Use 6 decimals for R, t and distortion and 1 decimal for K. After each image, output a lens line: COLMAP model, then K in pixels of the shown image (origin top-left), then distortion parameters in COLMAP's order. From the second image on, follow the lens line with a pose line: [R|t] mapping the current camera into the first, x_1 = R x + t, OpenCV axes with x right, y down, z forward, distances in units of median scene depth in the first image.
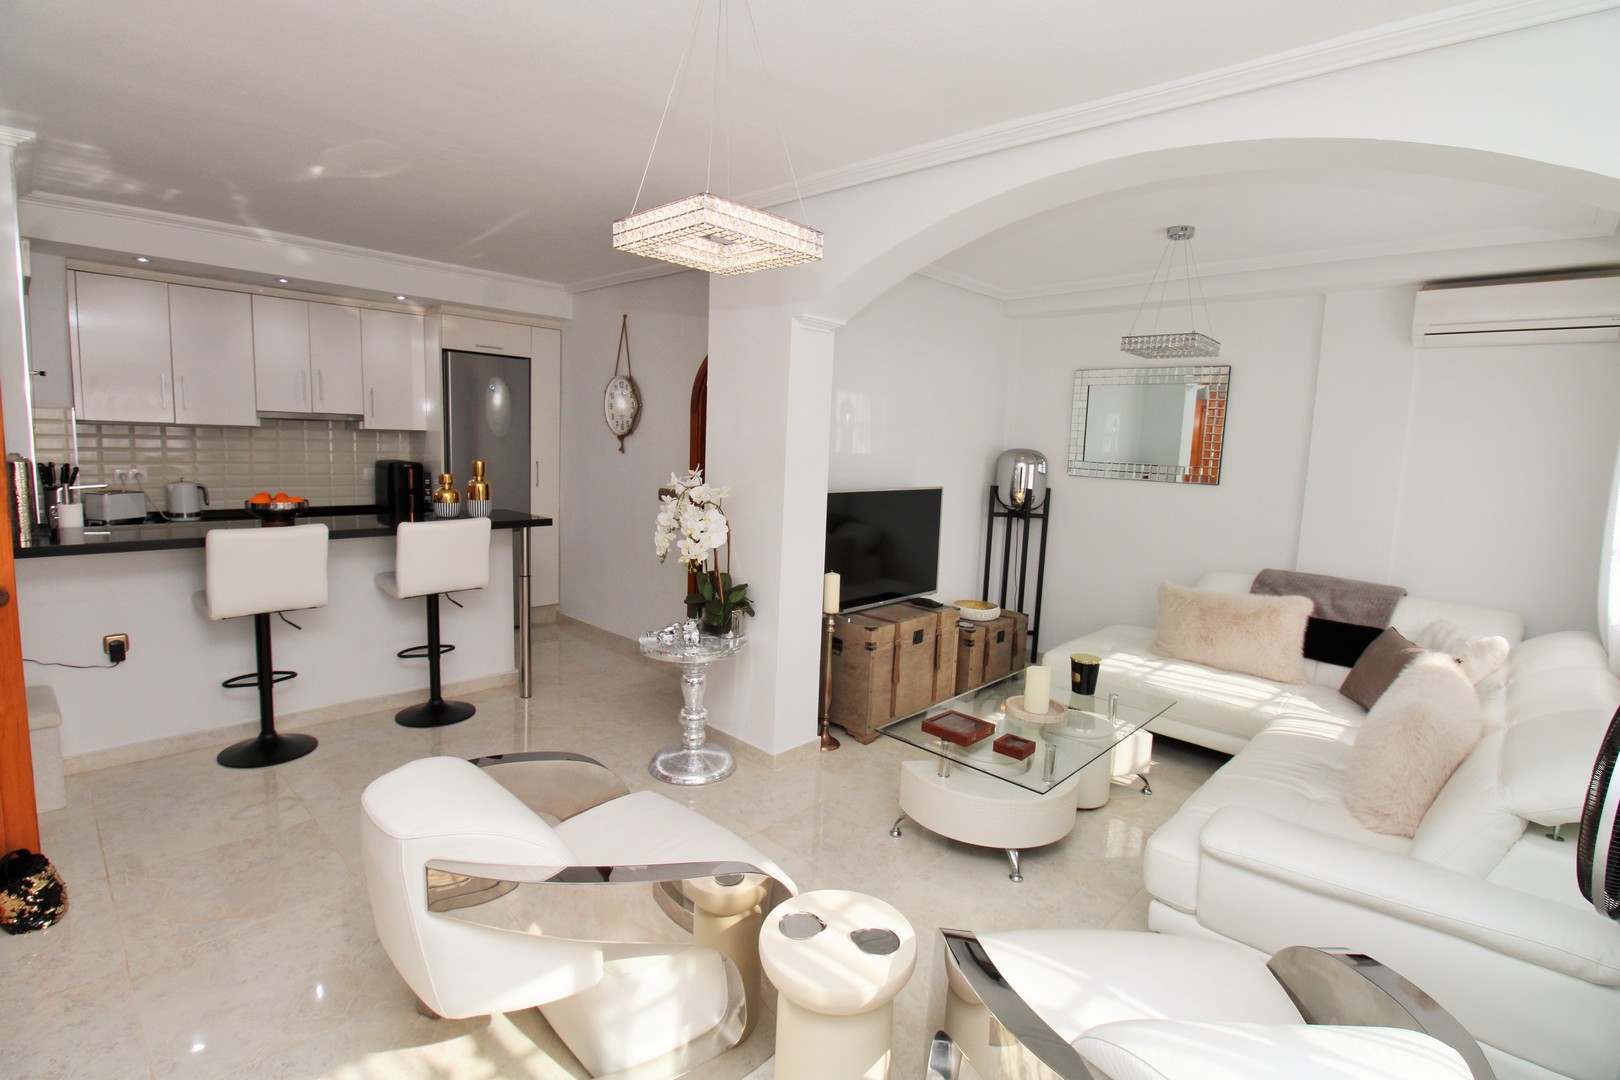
lens RADIAL K [[770.0, 0, 817.1], [0, 770.0, 531.5], [0, 0, 1]] dist [0.000244, -0.013405]
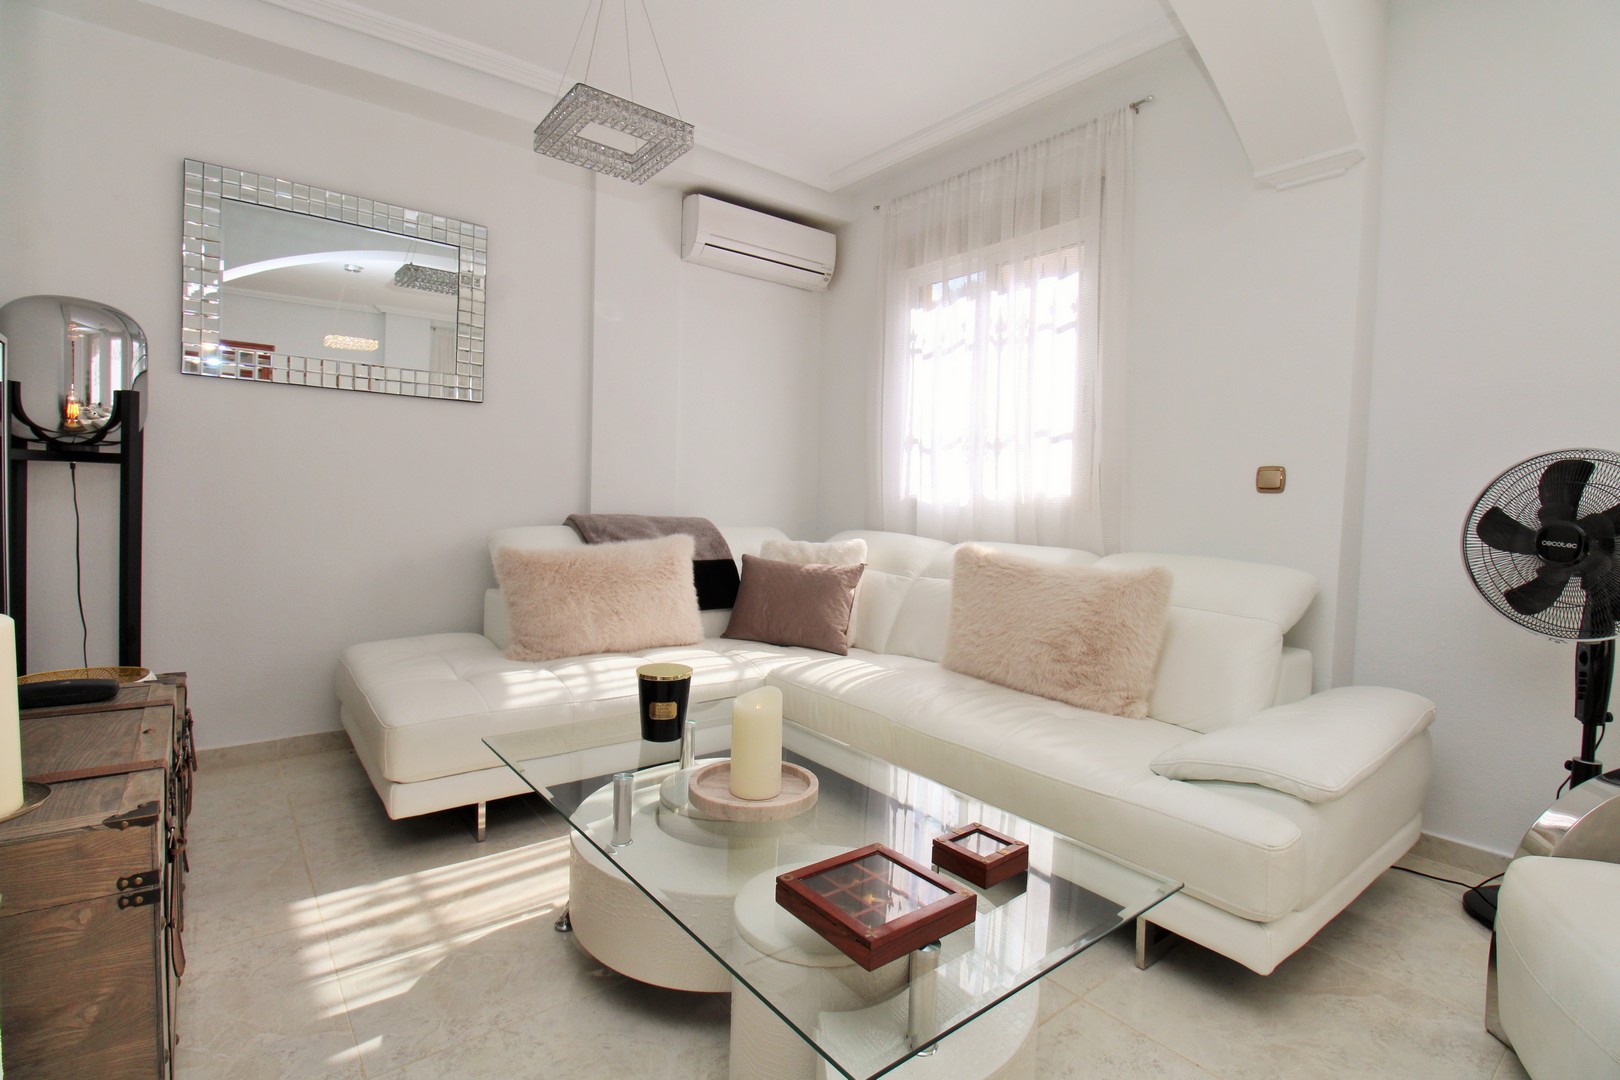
lens RADIAL K [[763.8, 0, 819.1], [0, 763.8, 522.9], [0, 0, 1]] dist [-0.000778, -0.012407]
pose [[0.136675, -0.070528, 0.988102, -0.128234], [0.092024, 0.994053, 0.058224, 0.036809], [-0.986332, 0.082972, 0.142352, 0.700613]]
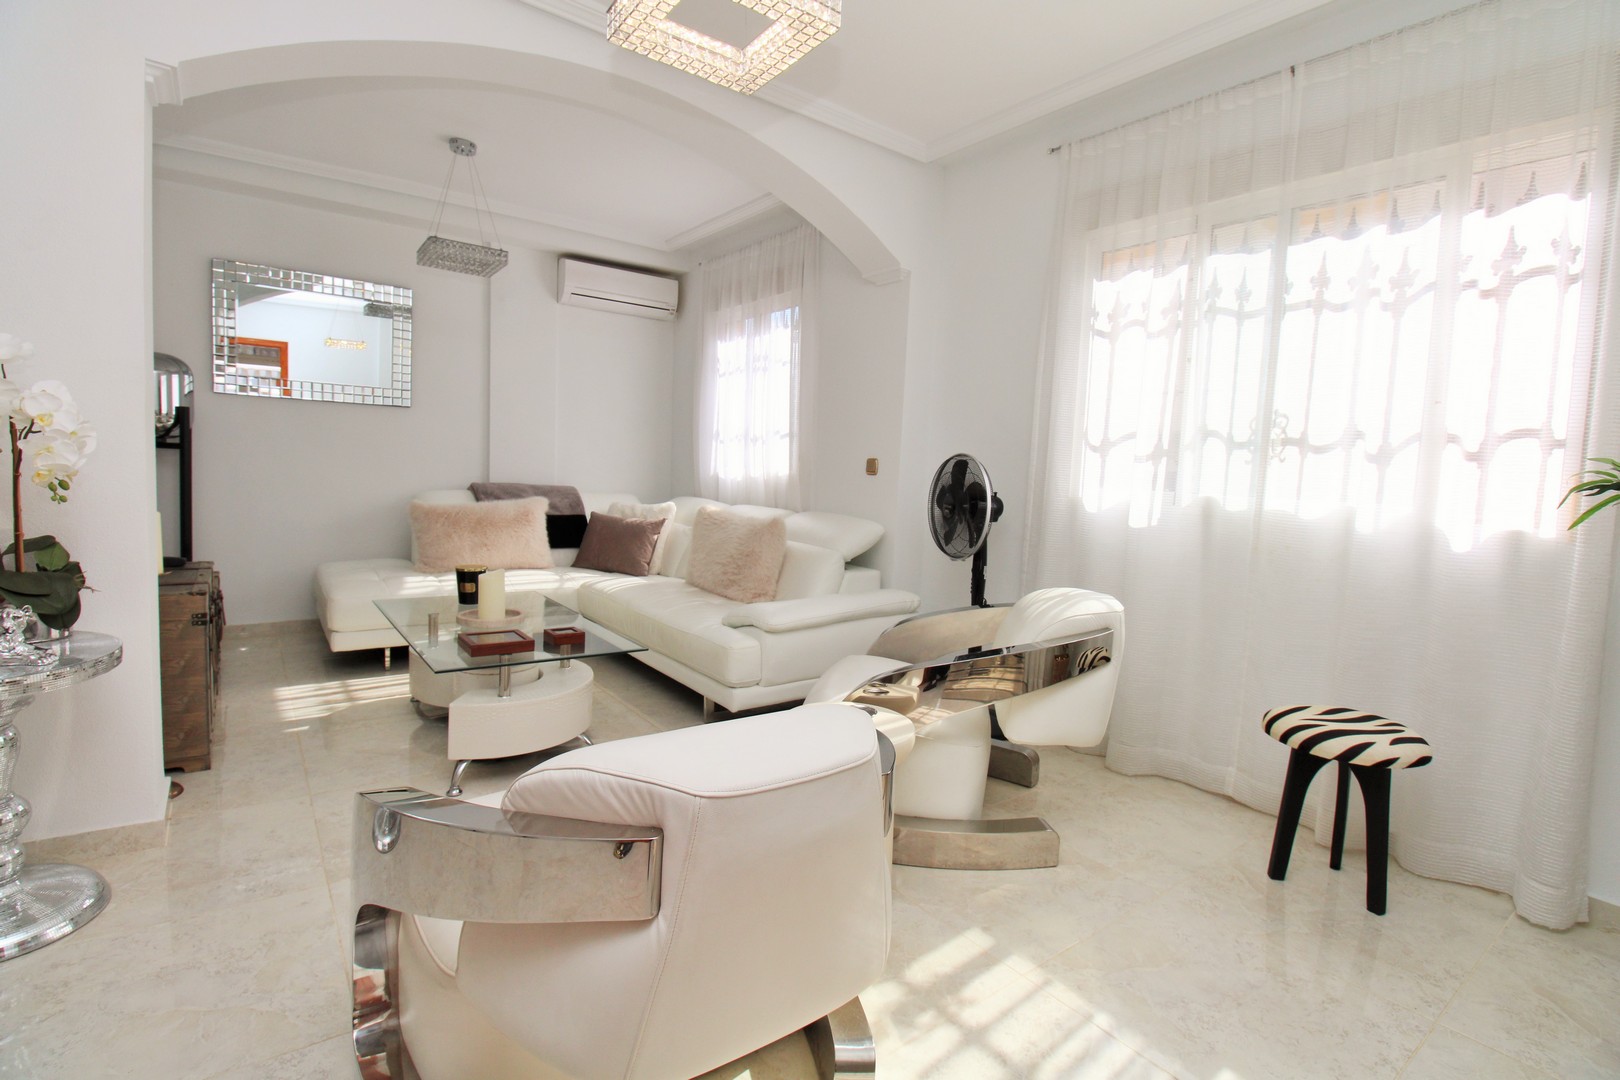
lens RADIAL K [[753.2, 0, 809.8], [0, 753.2, 527.5], [0, 0, 1]] dist [0.001136, -0.014264]
pose [[0.168342, -0.110470, 0.979519, -0.435574], [0.079571, 0.991980, 0.098200, 0.046889], [-0.982512, 0.061410, 0.175782, 0.355372]]
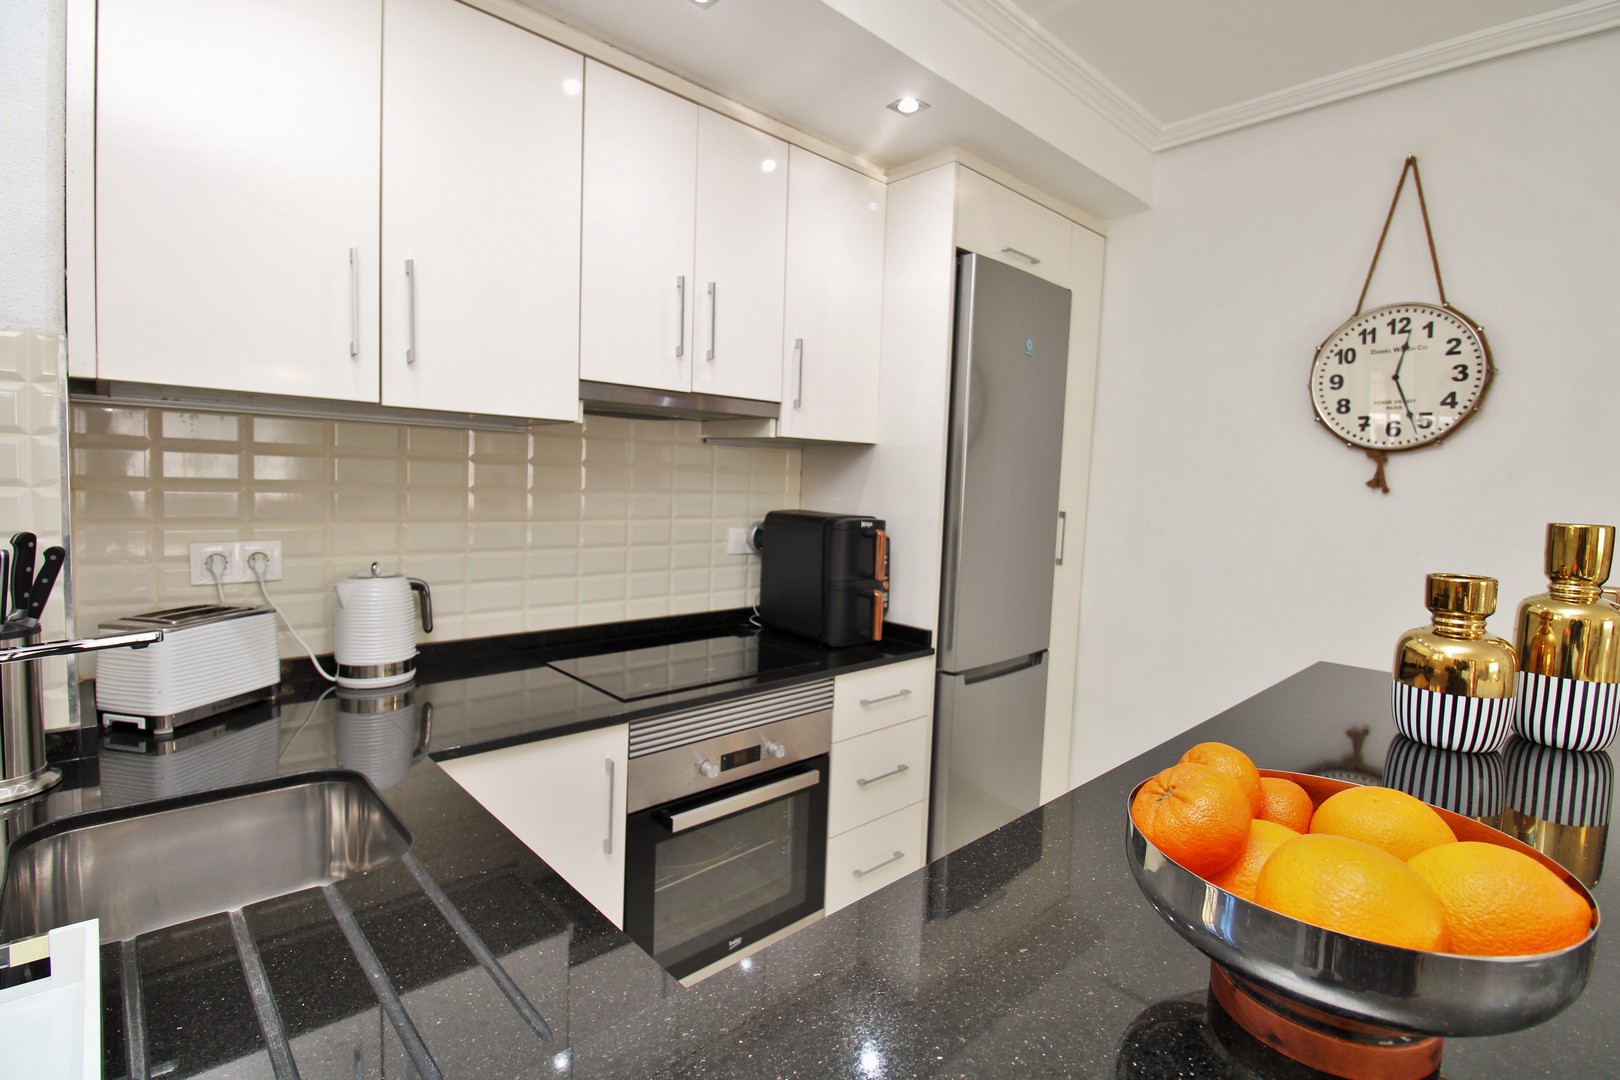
lens RADIAL K [[770.7, 0, 813.5], [0, 770.7, 526.3], [0, 0, 1]] dist [0.001602, -0.014348]
pose [[0.998133, -0.000863, -0.061066, -0.692336], [-0.002823, 0.998179, -0.060248, -0.076396], [0.061007, 0.060308, 0.996314, 0.749168]]
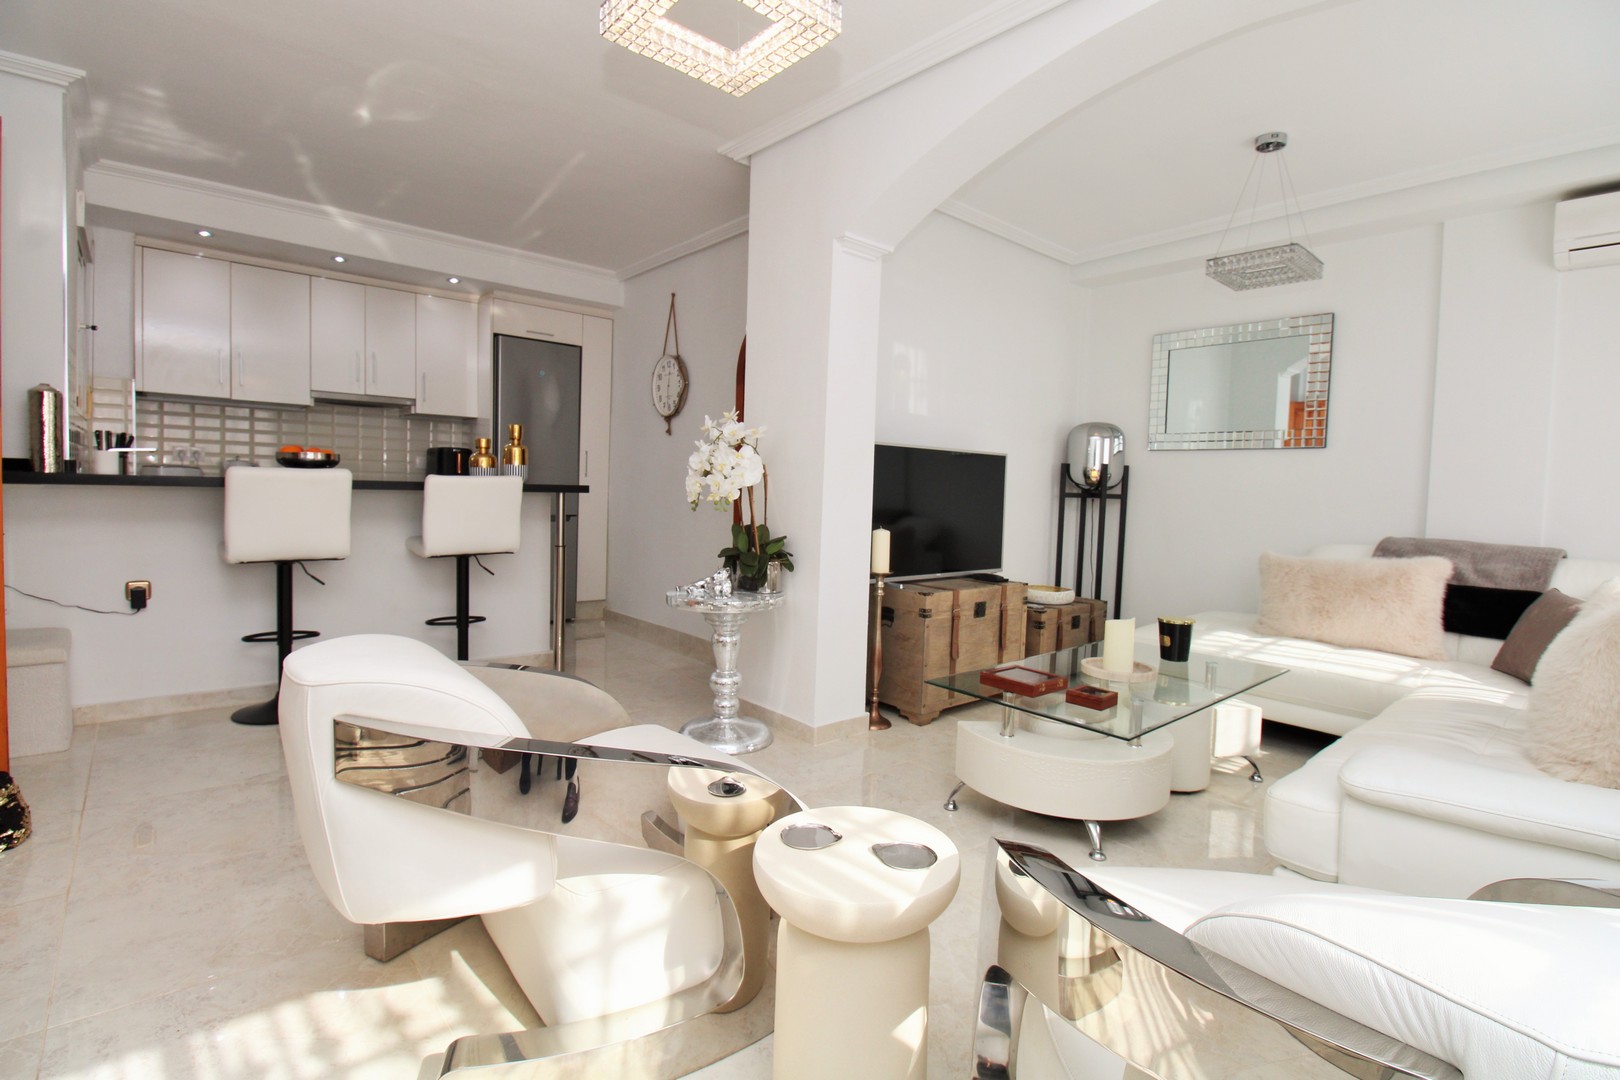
lens RADIAL K [[770.7, 0, 813.5], [0, 770.7, 526.3], [0, 0, 1]] dist [0.001602, -0.014348]
pose [[0.995463, -0.004196, -0.095059, 0.024306], [-0.002789, 0.997311, -0.073228, 0.107542], [0.095110, 0.073161, 0.992775, 0.086362]]
